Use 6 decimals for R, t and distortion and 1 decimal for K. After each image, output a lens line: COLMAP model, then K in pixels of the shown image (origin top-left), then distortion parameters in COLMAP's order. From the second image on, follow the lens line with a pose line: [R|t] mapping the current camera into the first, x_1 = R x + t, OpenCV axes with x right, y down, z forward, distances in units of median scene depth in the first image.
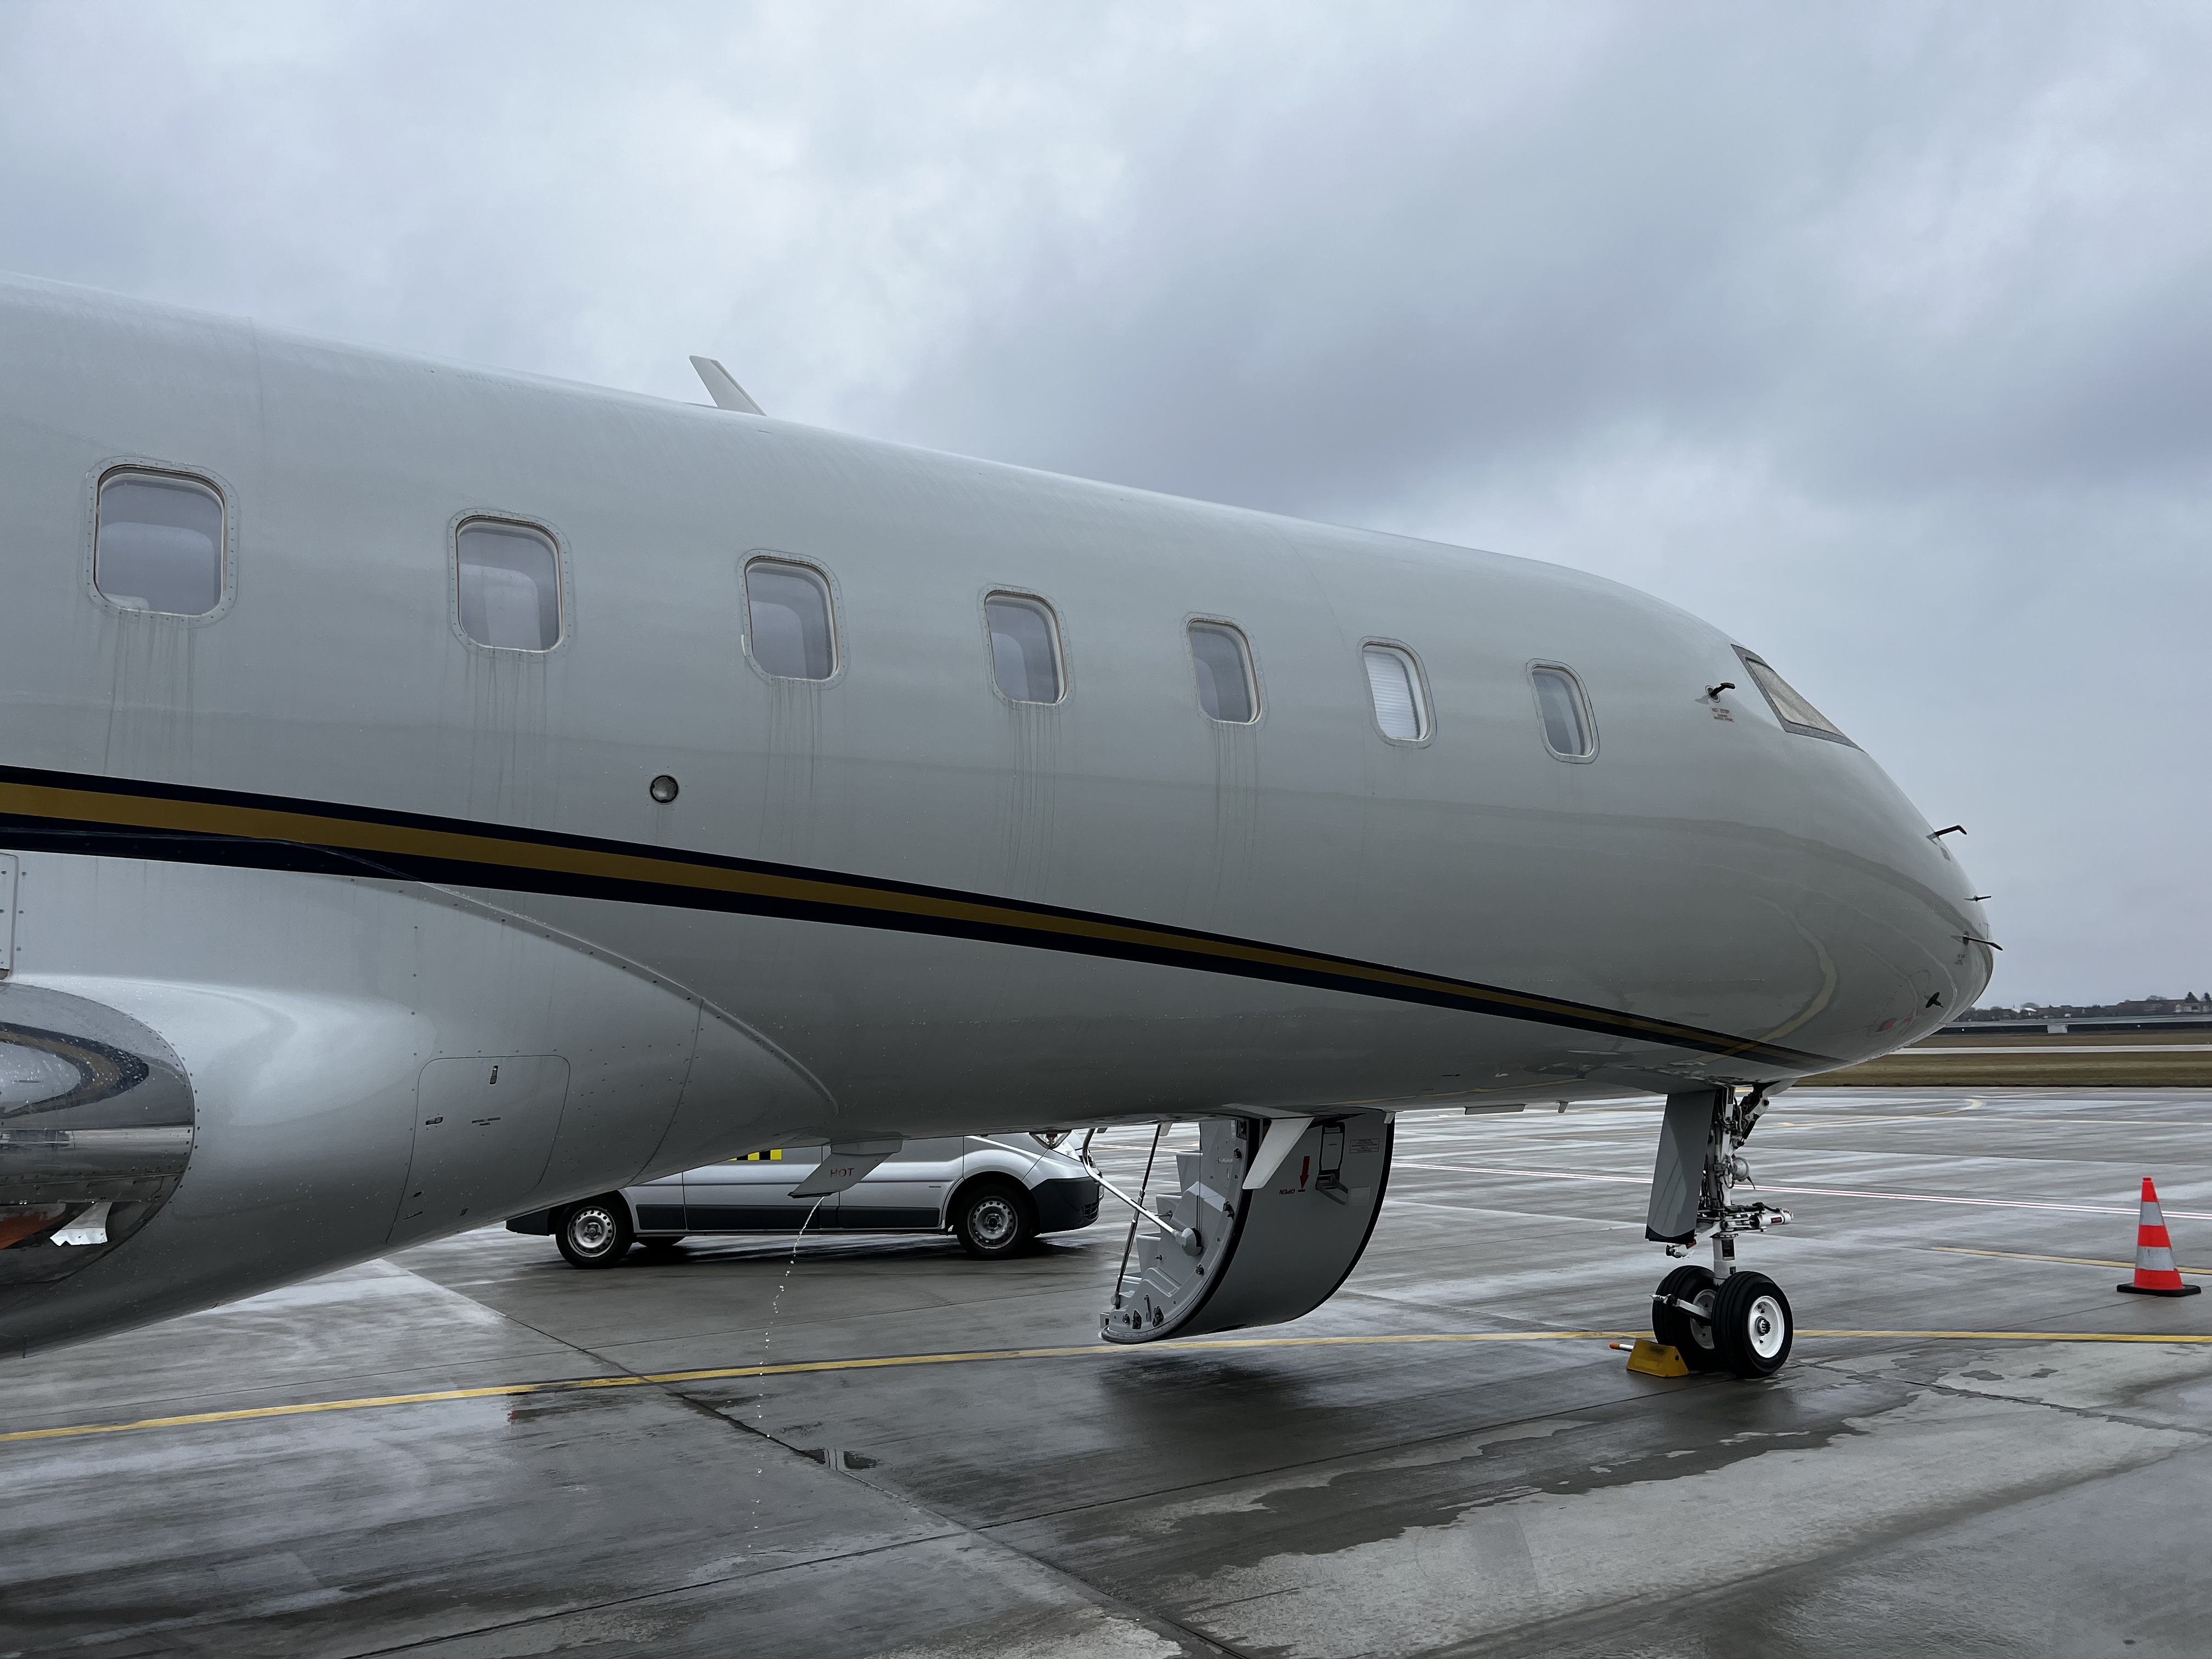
lens RADIAL K [[1675.9, 0, 1118.5], [0, 1675.9, 827.3], [0, 0, 1]] dist [0.095665, -0.124597]
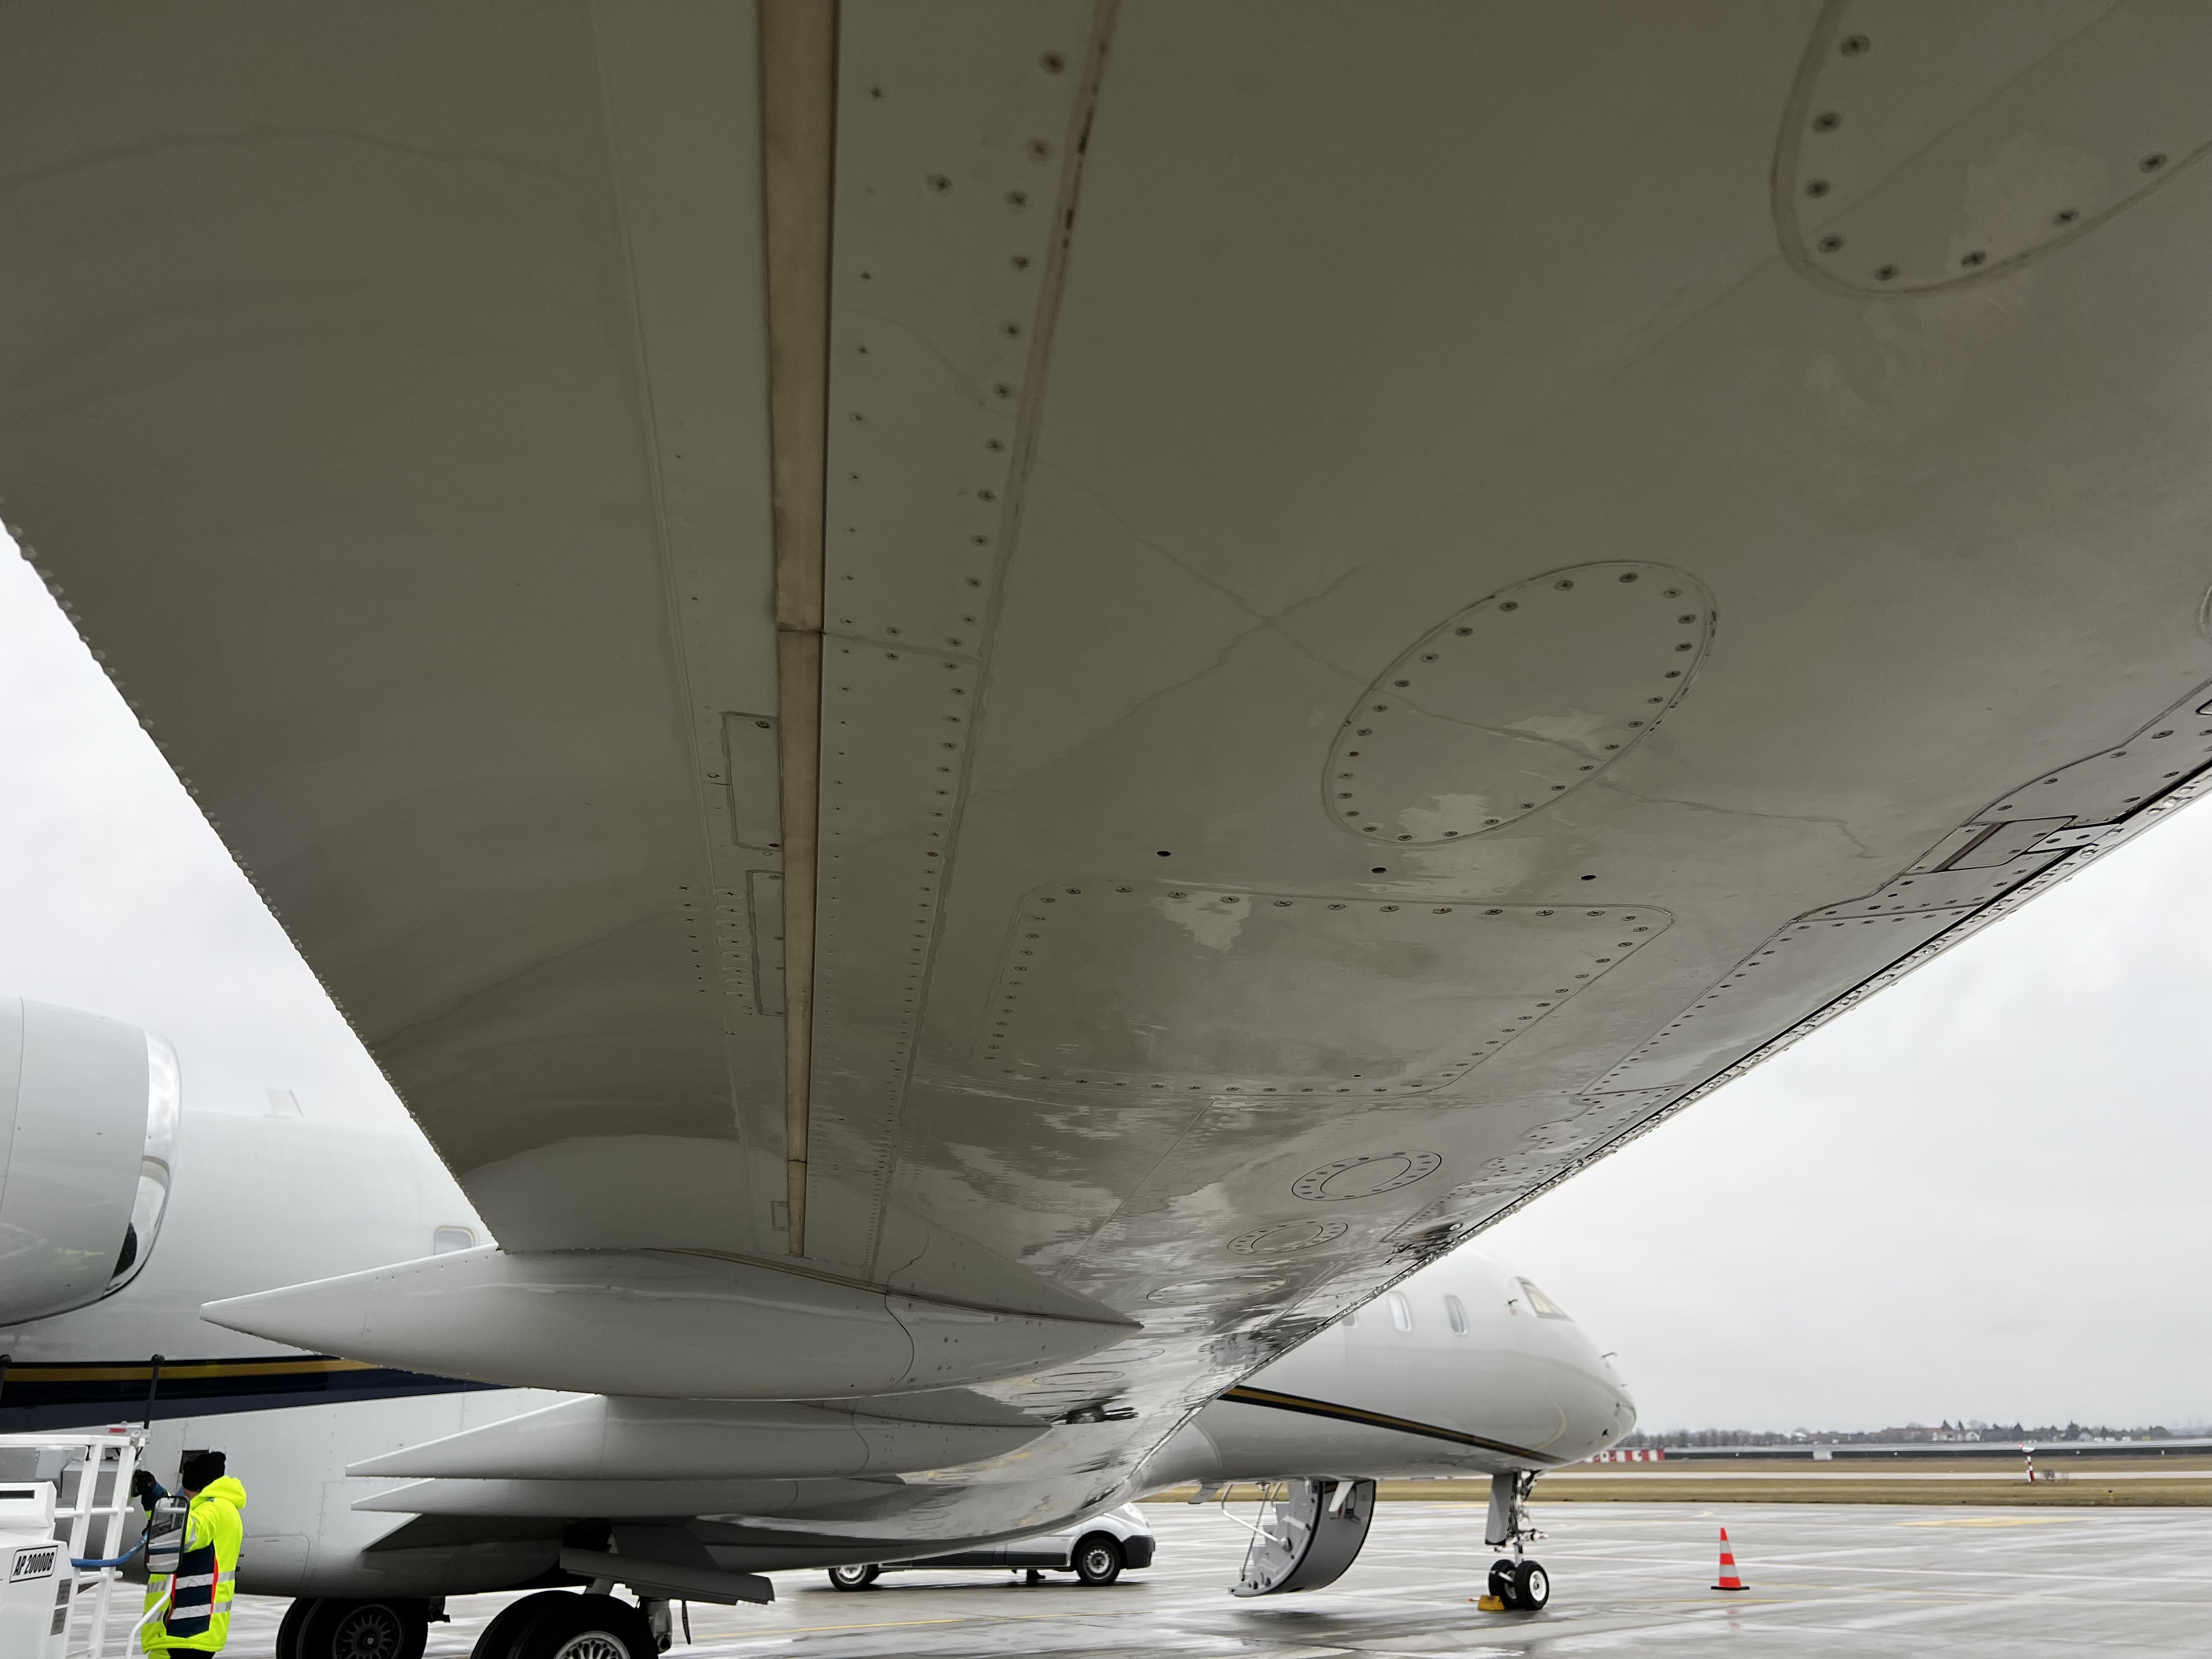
lens RADIAL K [[1782.9, 0, 1106.0], [0, 1782.9, 829.5], [0, 0, 1]] dist [0.016496, 0.008521]
pose [[0.991669, 0.053572, 0.117142, -0.491569], [-0.027601, 0.976663, -0.212999, -0.153702], [-0.125820, 0.207991, 0.970005, -1.365023]]
